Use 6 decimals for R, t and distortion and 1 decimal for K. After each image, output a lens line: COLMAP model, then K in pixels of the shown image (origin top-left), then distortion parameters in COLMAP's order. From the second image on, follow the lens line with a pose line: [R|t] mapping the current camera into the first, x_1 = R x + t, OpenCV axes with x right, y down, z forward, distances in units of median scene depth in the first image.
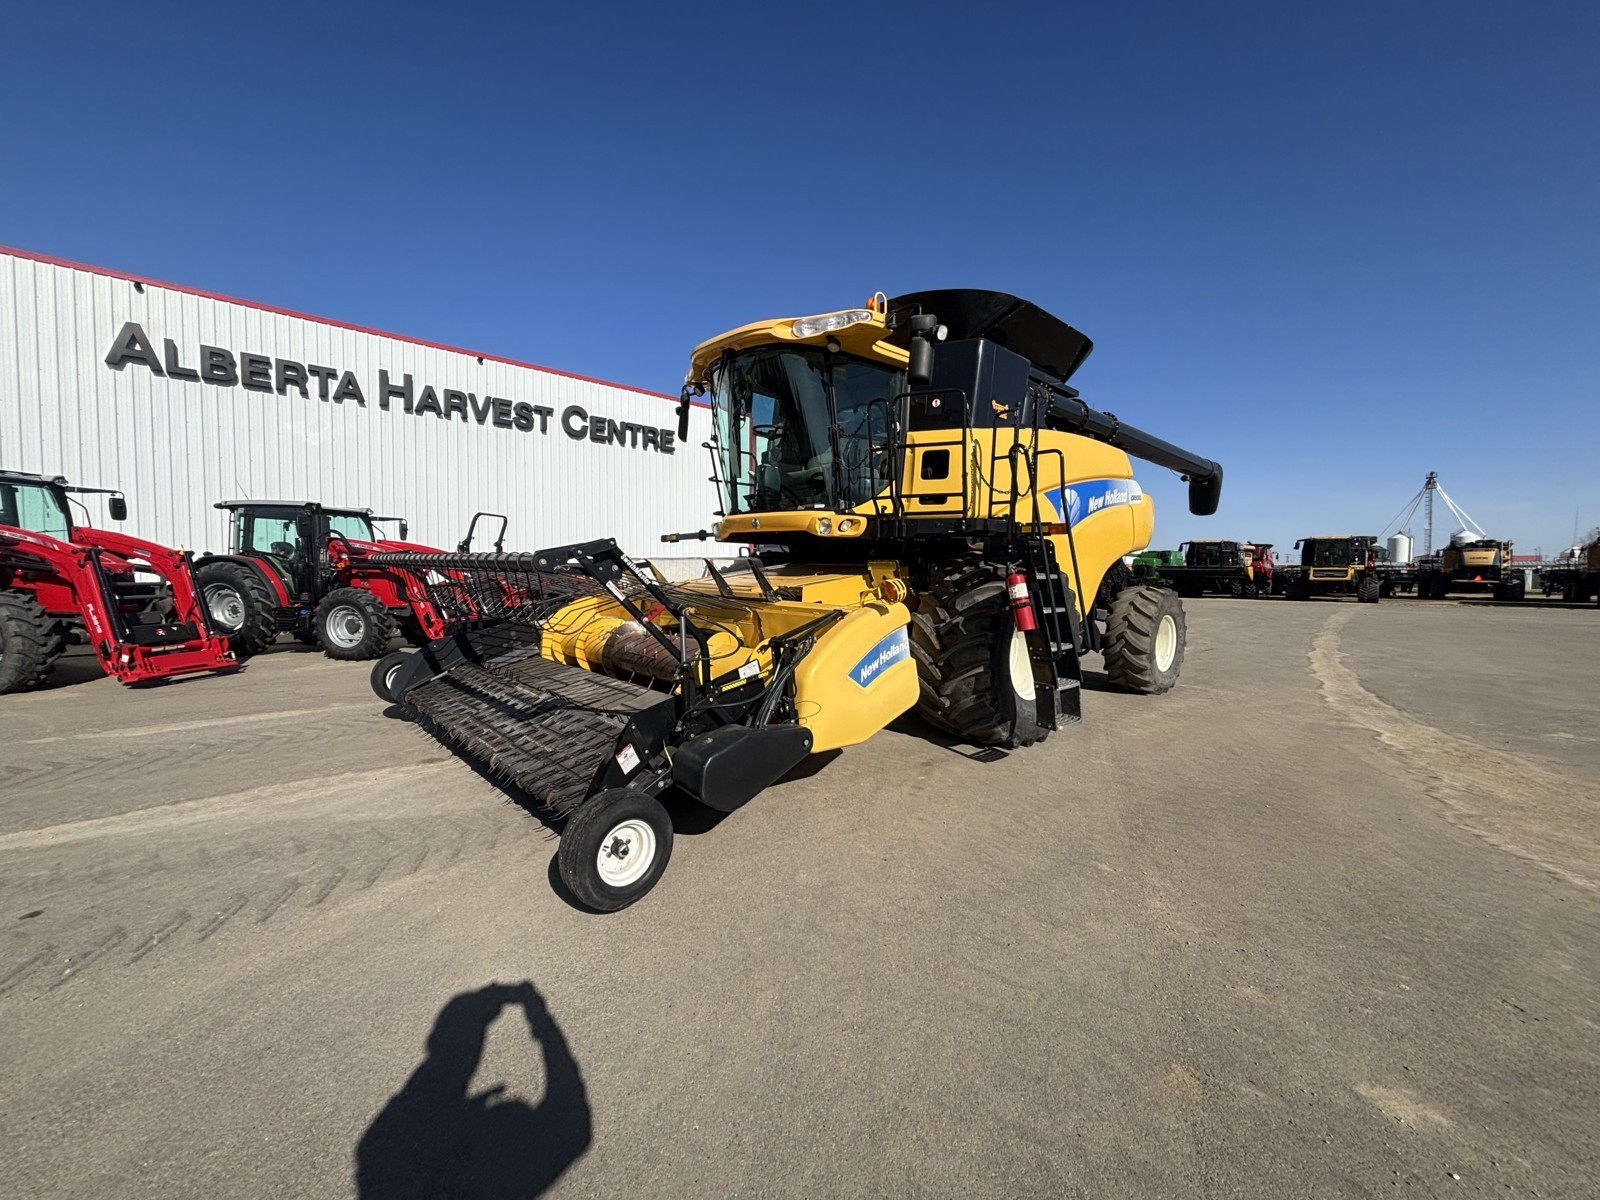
lens RADIAL K [[644.1, 0, 794.3], [0, 644.1, 597.5], [0, 0, 1]] dist [-0.004200, -0.000827]
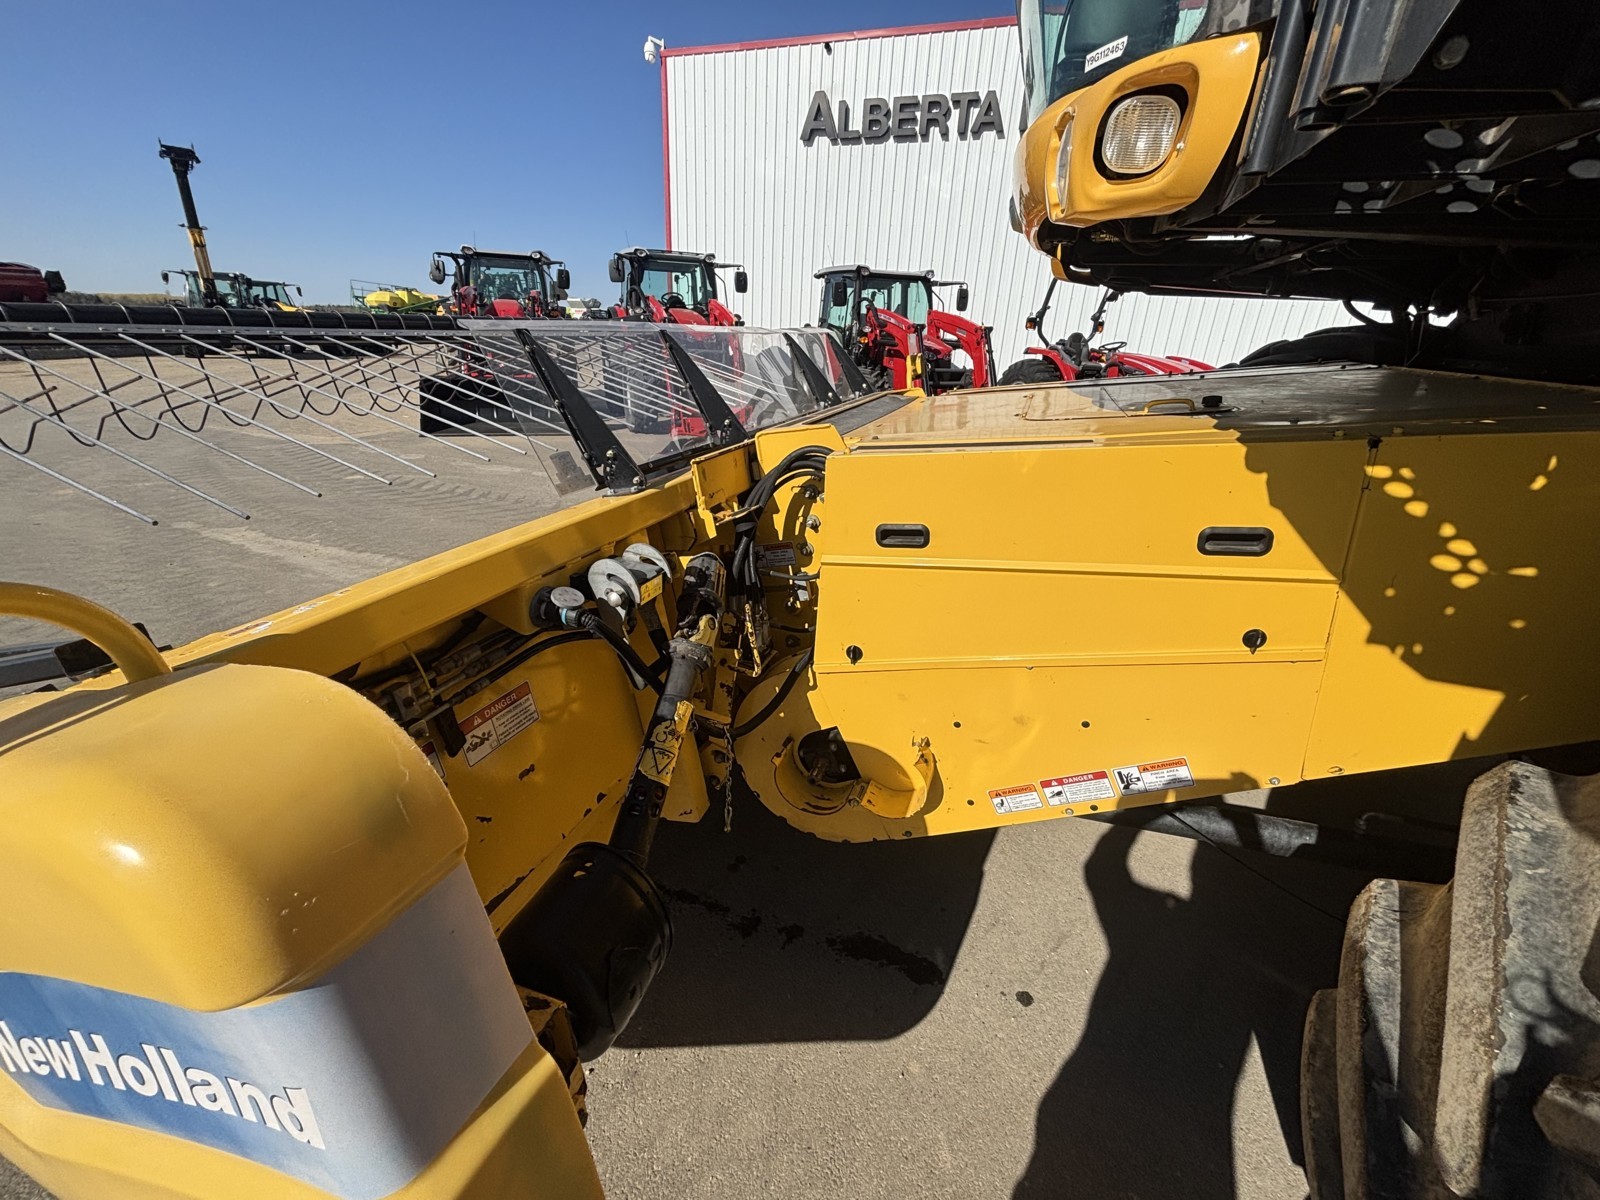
lens RADIAL K [[644.1, 0, 794.3], [0, 644.1, 597.5], [0, 0, 1]] dist [-0.004200, -0.000827]
pose [[0.464054, 0.343607, -0.816448, 0.087230], [-0.079978, 0.934188, 0.347700, -0.014543], [0.882189, -0.096054, 0.460995, 0.371988]]
